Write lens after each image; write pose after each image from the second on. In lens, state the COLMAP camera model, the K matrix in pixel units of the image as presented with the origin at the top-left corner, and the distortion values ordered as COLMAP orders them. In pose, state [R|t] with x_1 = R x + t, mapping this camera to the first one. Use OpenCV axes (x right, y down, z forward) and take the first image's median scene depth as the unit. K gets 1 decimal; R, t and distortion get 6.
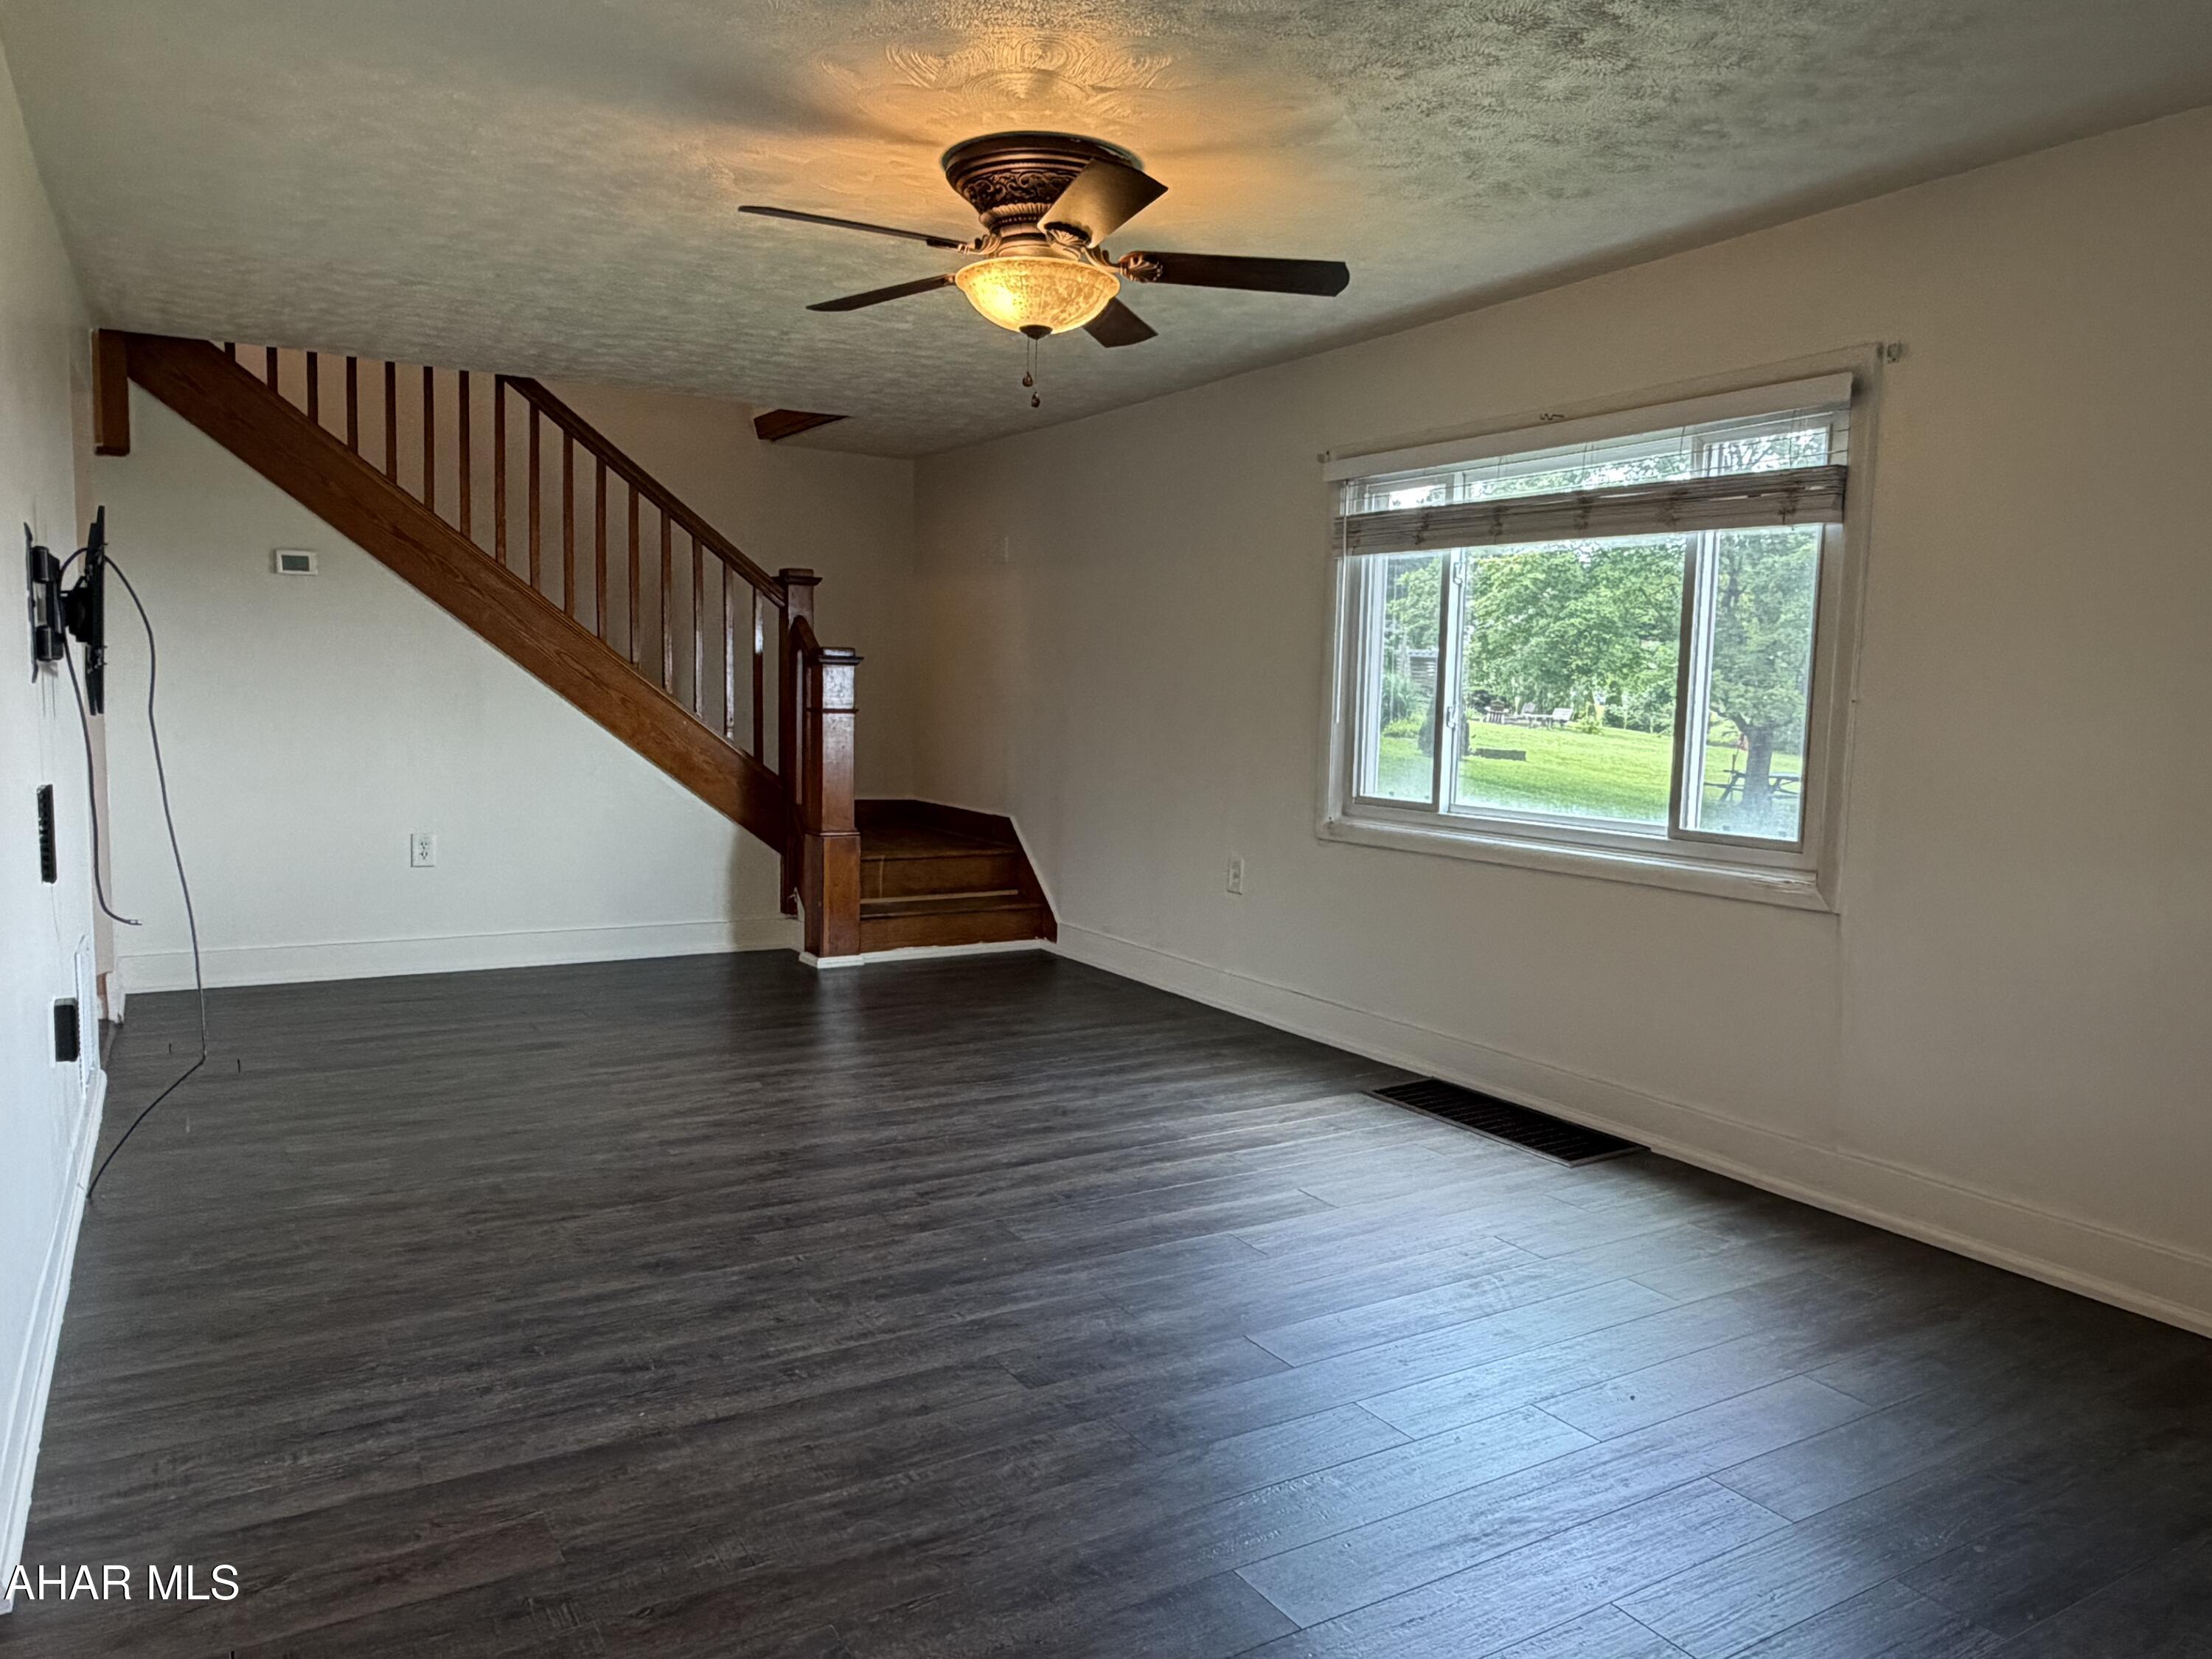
lens RADIAL K [[1518.0, 0, 1106.0], [0, 1518.0, 829.5], [0, 0, 1]] dist [-0.003394, -0.002117]
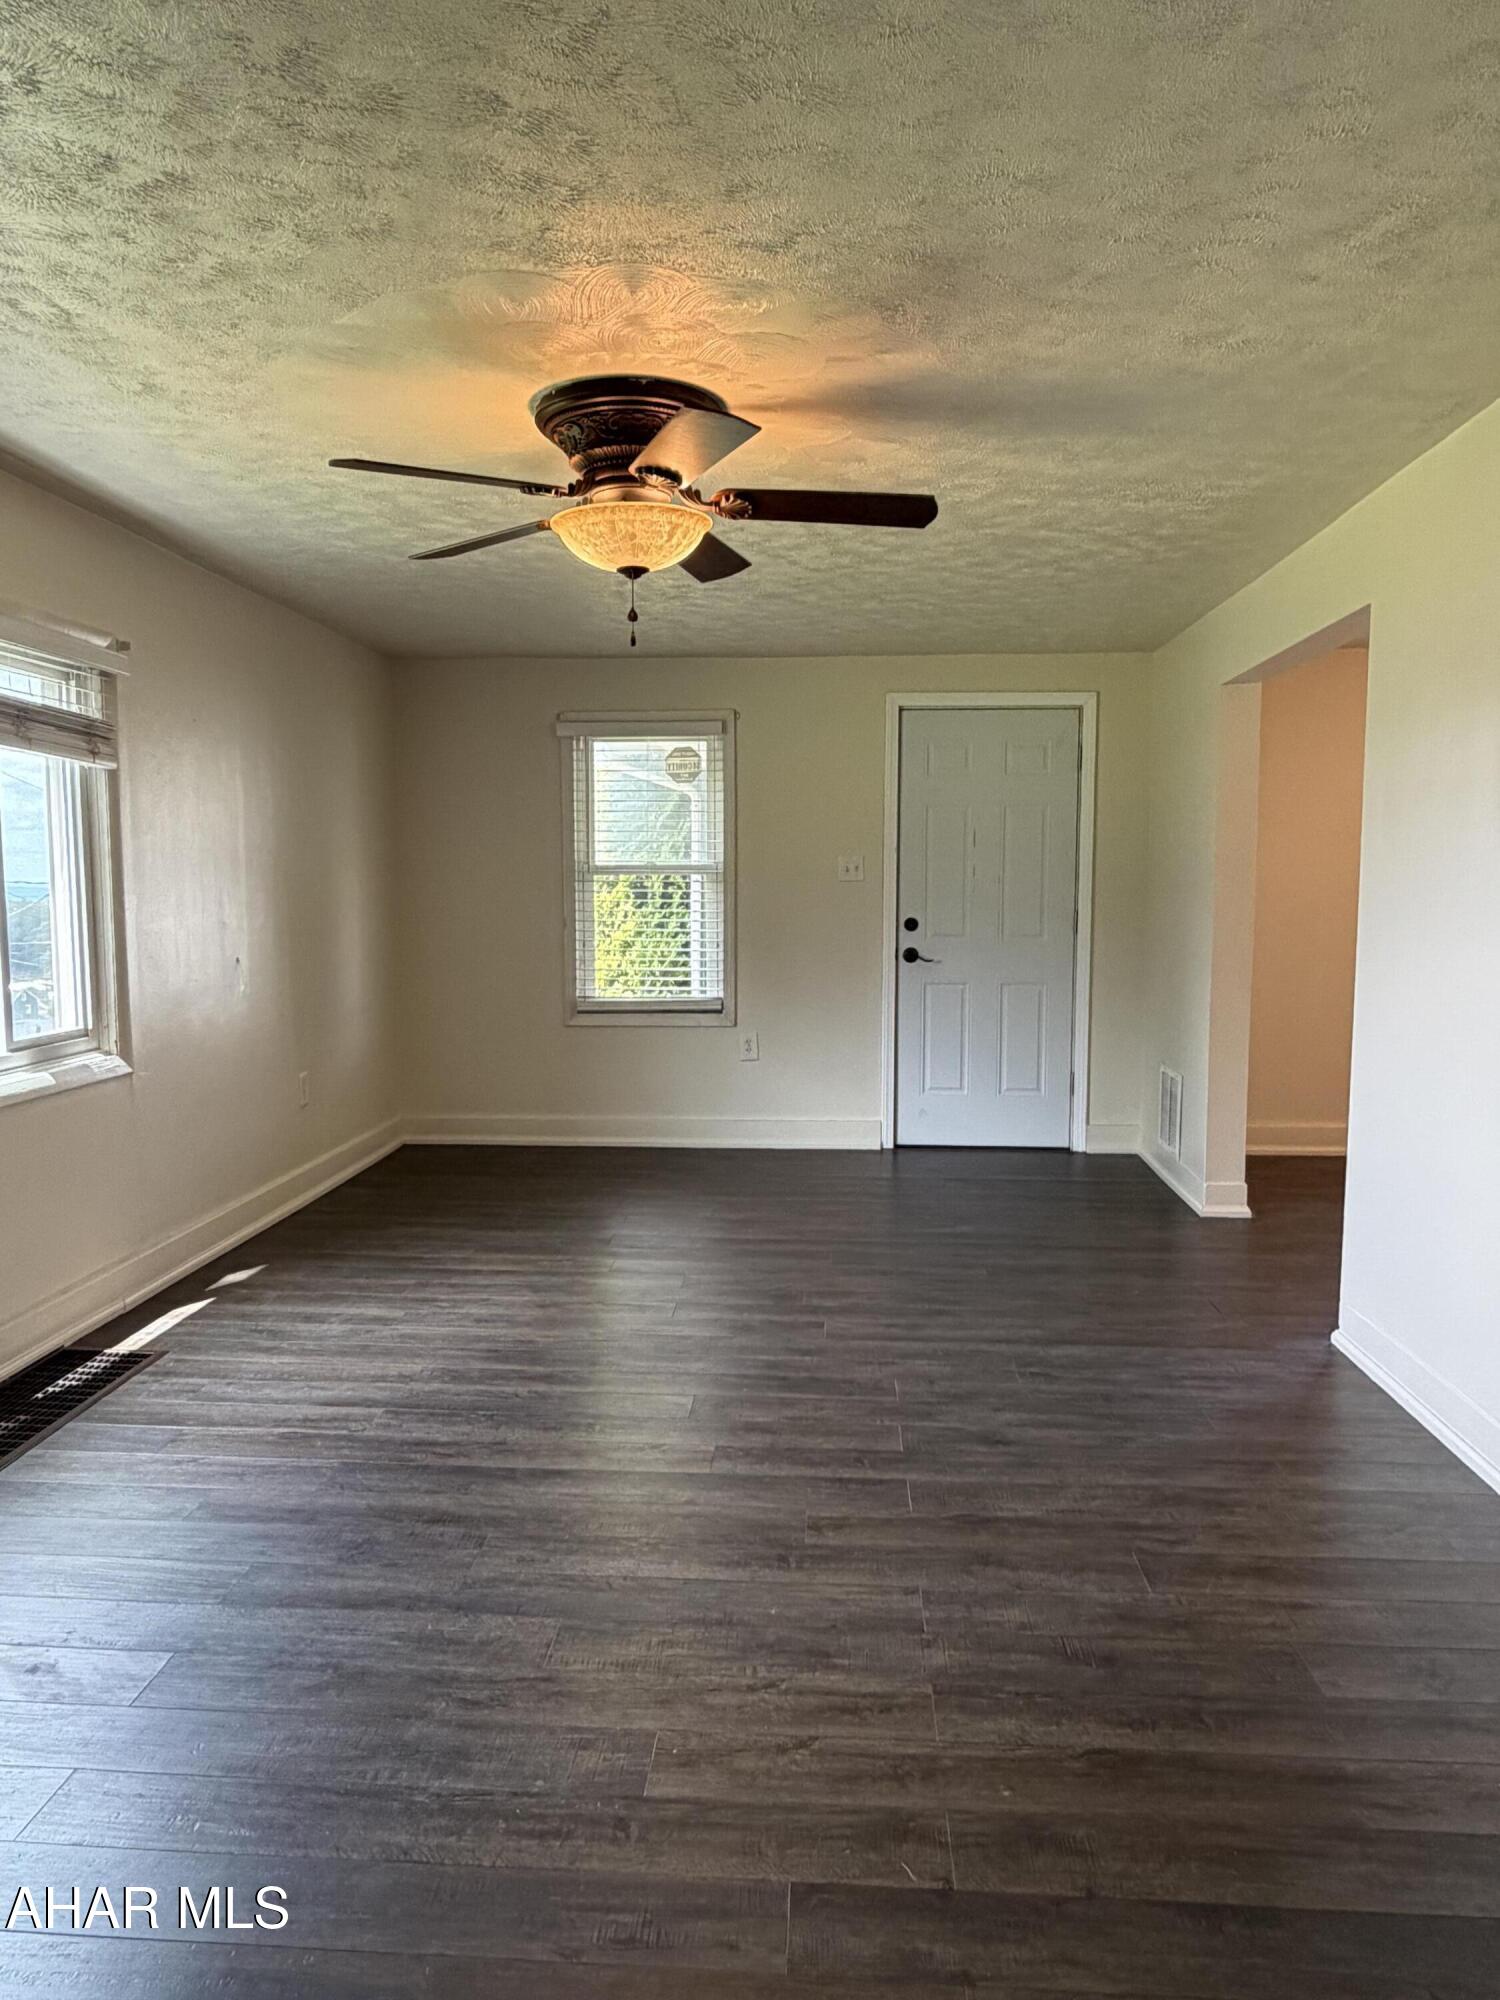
lens RADIAL K [[1372.5, 0, 750.0], [0, 1372.5, 1000.0], [0, 0, 1]] dist [-0.003394, -0.002117]
pose [[-0.820523, -0.069983, 0.567314, -0.516272], [0.032403, 0.985186, 0.168397, -0.157804], [-0.570695, 0.156557, -0.806100, 1.383449]]
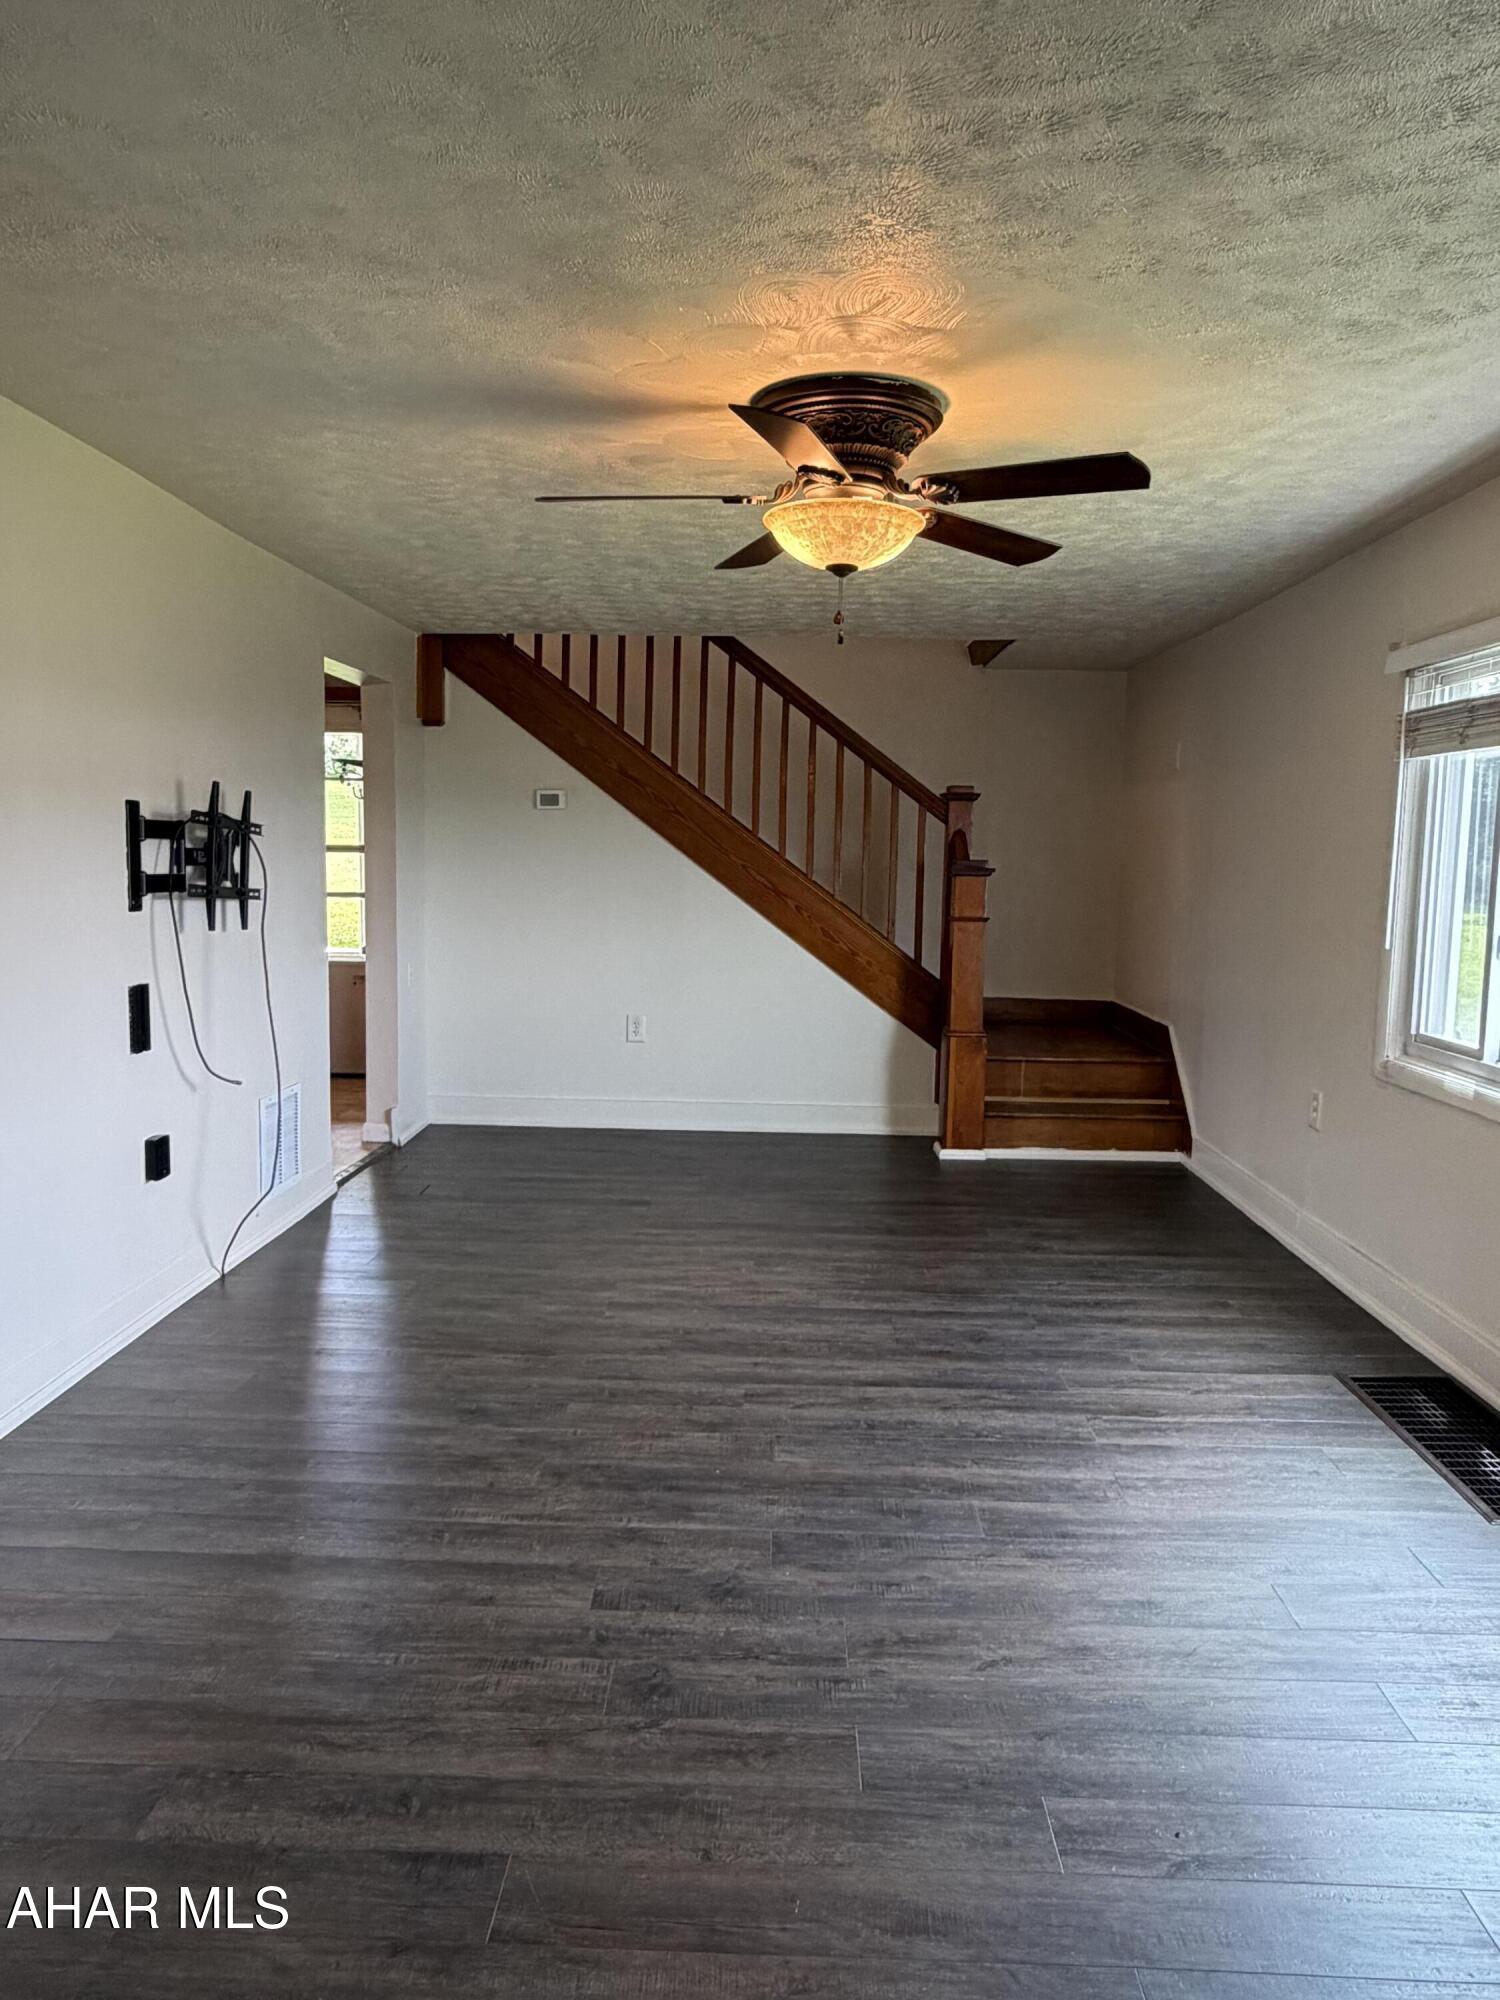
lens RADIAL K [[1372.5, 0, 750.0], [0, 1372.5, 1000.0], [0, 0, 1]] dist [-0.003394, -0.002117]
pose [[0.839149, 0.046918, -0.541874, 0.327539], [-0.047443, 0.998789, 0.013009, -0.040505], [0.541829, 0.014792, 0.840359, 0.162511]]
